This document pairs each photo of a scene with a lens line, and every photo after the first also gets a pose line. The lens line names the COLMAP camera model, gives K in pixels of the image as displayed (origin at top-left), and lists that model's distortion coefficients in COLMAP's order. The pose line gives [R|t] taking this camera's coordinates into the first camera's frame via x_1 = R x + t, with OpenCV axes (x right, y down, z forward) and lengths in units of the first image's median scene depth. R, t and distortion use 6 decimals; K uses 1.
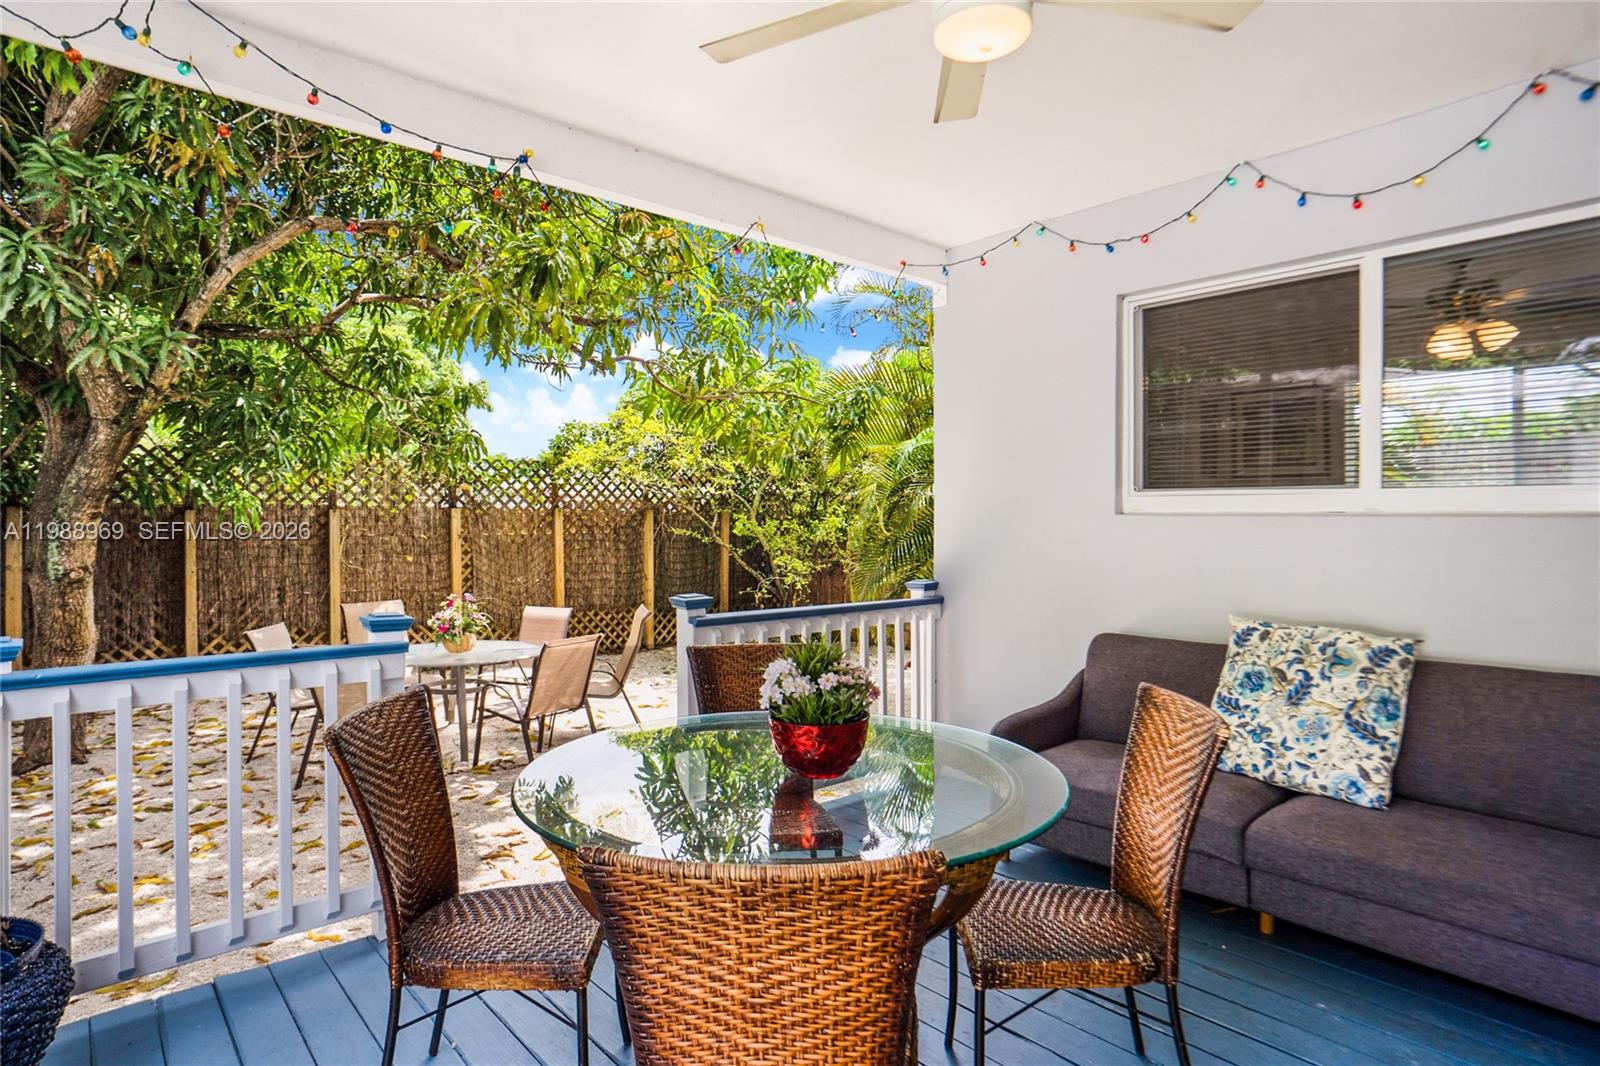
lens RADIAL K [[850.4, 0, 789.6], [0, 850.4, 533.6], [0, 0, 1]] dist [-0.016316, 0.013661]
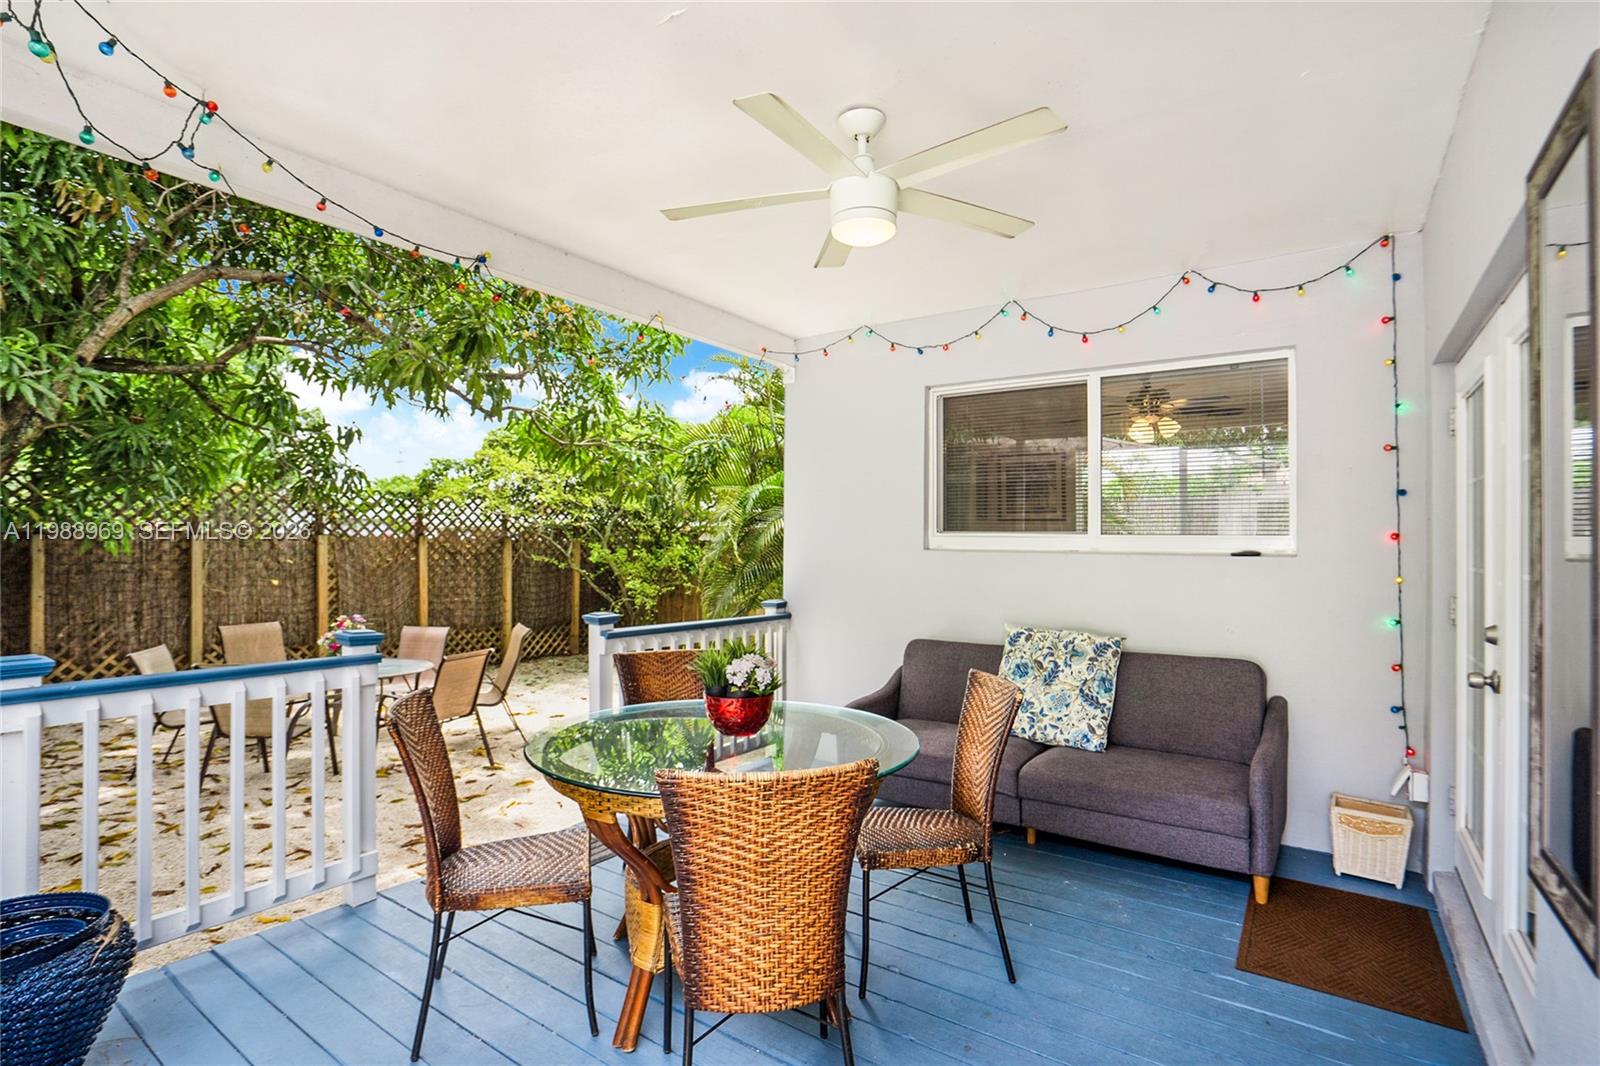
lens RADIAL K [[760.8, 0, 789.6], [0, 760.8, 541.7], [0, 0, 1]] dist [-0.019707, 0.005755]
pose [[0.974934, 0.010627, 0.222240, -0.092010], [-0.005522, 0.999707, -0.023581, -0.006589], [-0.222425, 0.021763, 0.974707, -0.125159]]
